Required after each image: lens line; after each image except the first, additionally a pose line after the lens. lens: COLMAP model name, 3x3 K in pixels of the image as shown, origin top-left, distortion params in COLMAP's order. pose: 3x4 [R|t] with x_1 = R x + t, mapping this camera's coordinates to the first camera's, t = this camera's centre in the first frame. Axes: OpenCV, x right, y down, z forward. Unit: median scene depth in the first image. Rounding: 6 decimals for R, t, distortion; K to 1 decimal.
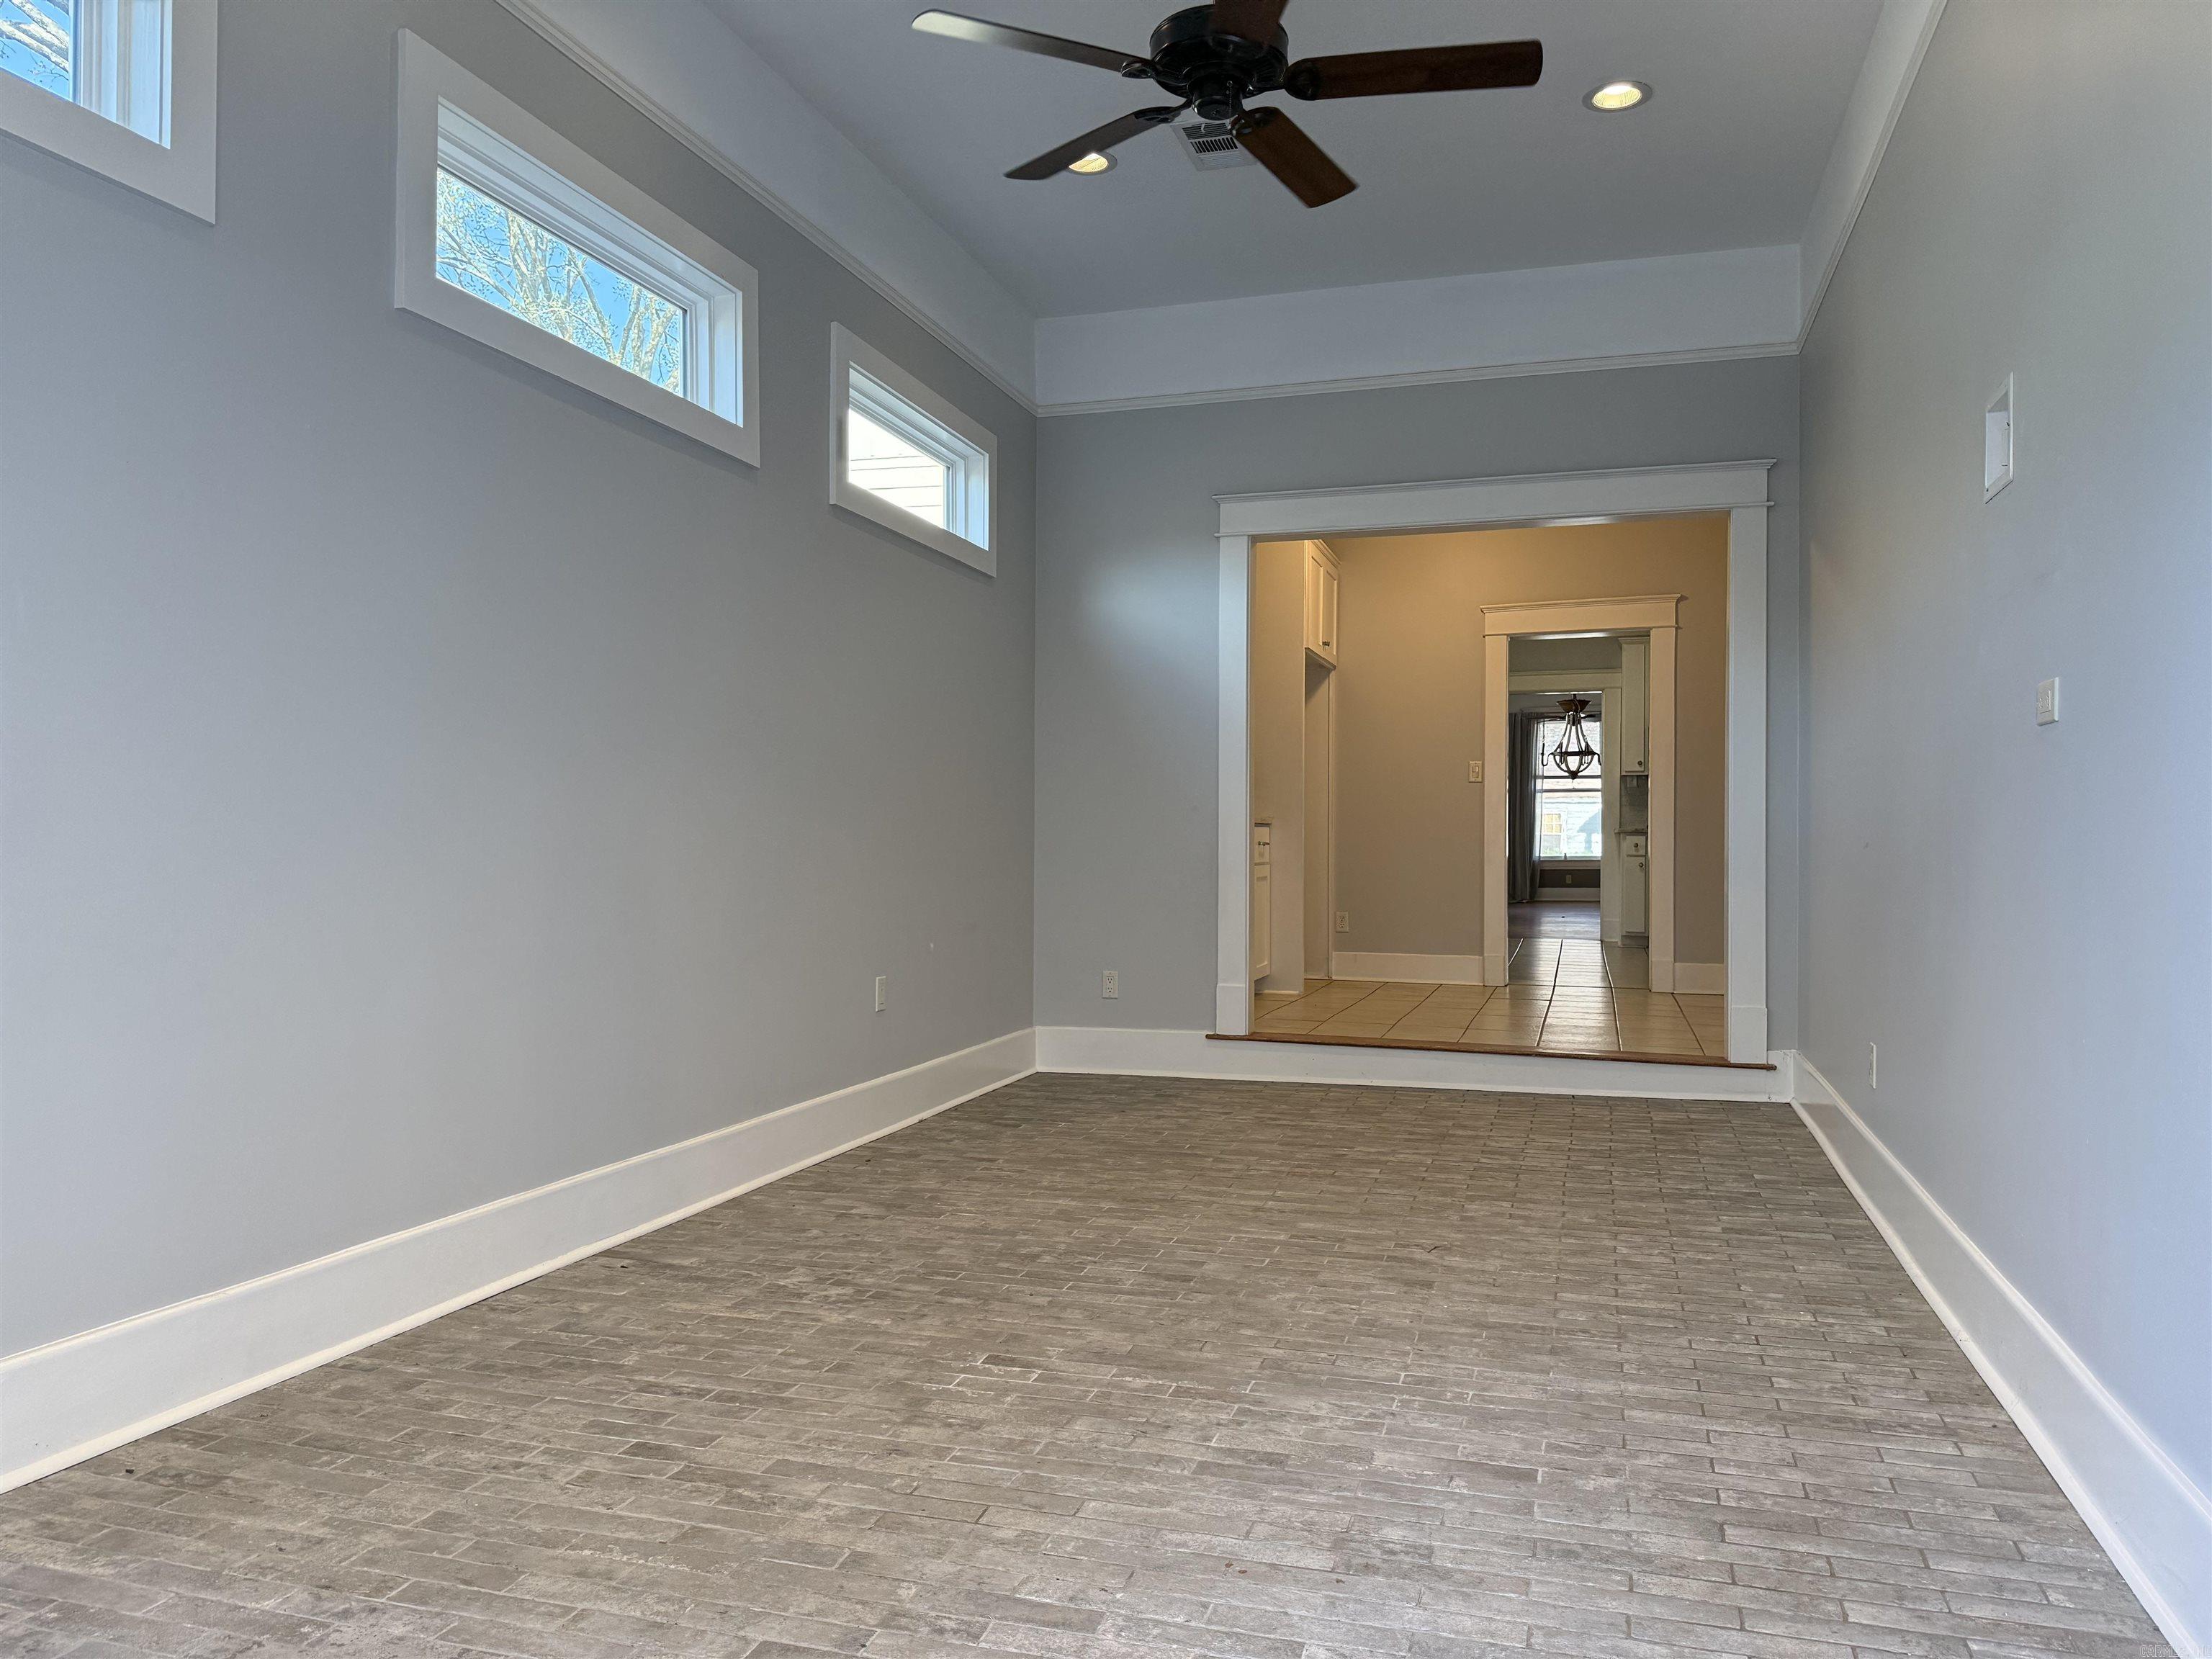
lens RADIAL K [[1541.0, 0, 1106.0], [0, 1541.0, 829.5], [0, 0, 1]] dist [0.113287, 0.000151]
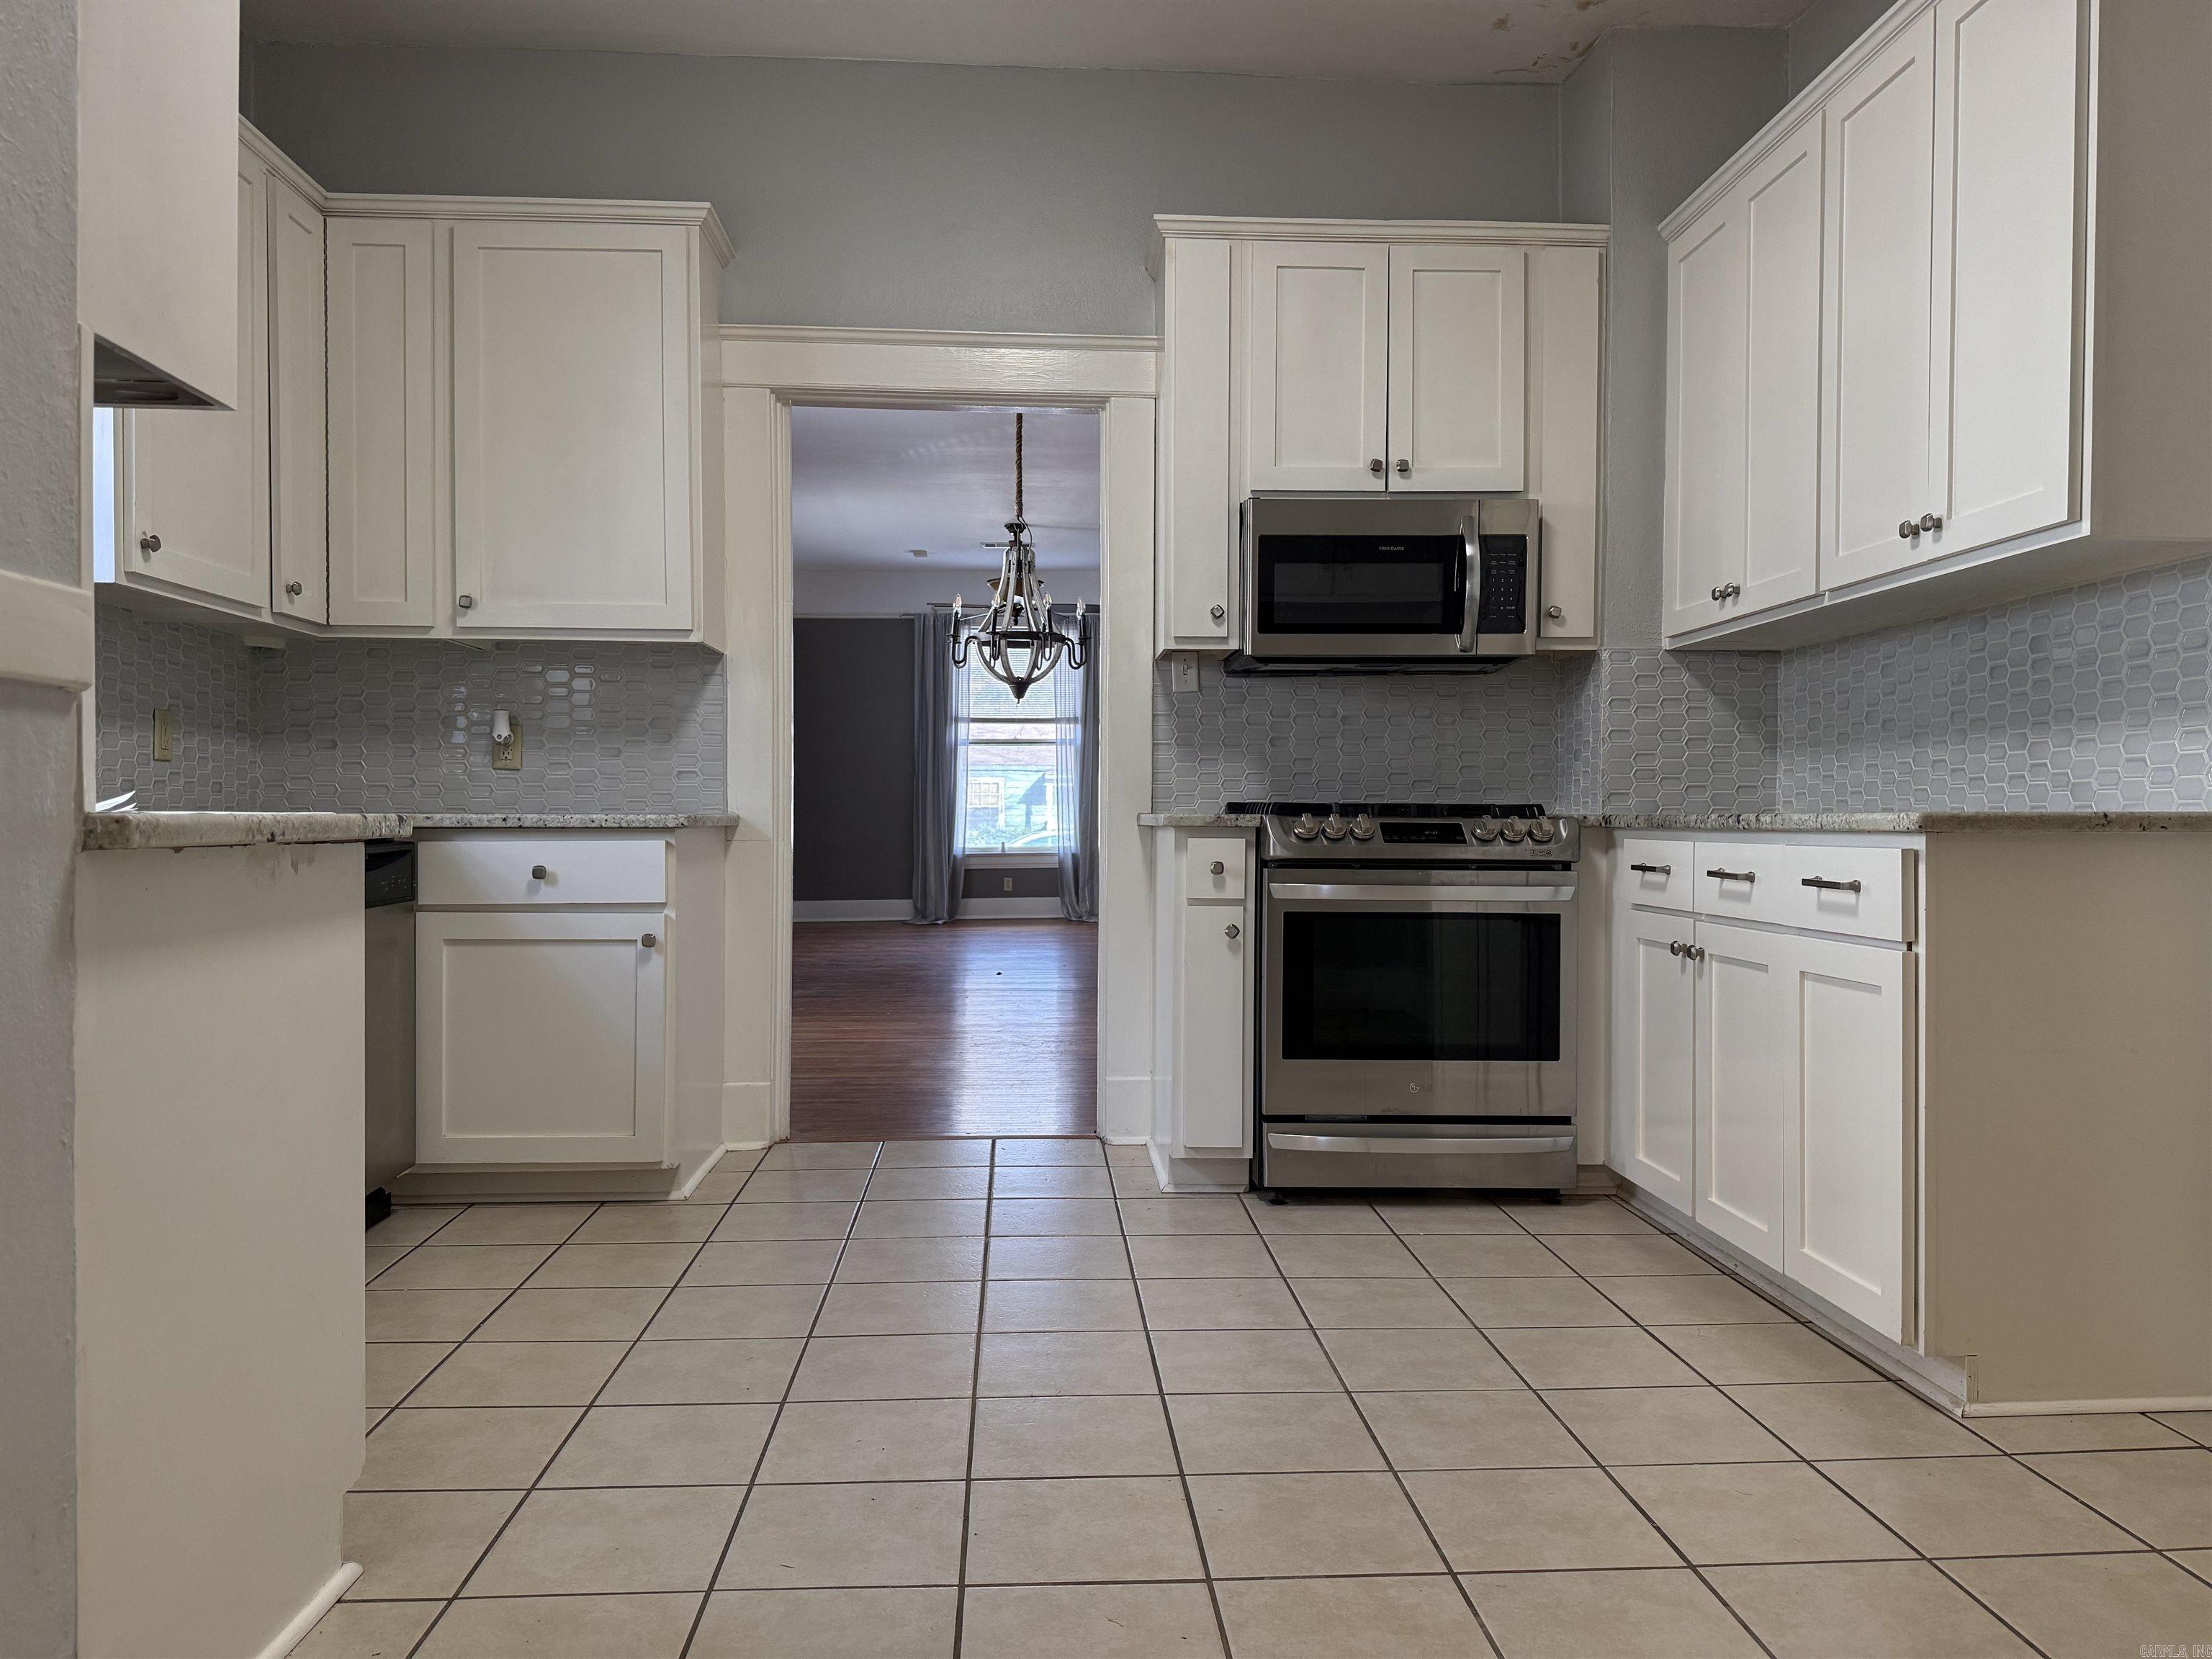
lens RADIAL K [[1541.0, 0, 1106.0], [0, 1541.0, 829.5], [0, 0, 1]] dist [0.113287, 0.000151]
pose [[0.938089, -0.005759, 0.346348, 0.168164], [-0.001013, 0.999812, 0.019367, -0.002631], [-0.346394, -0.018519, 0.937906, 0.569961]]
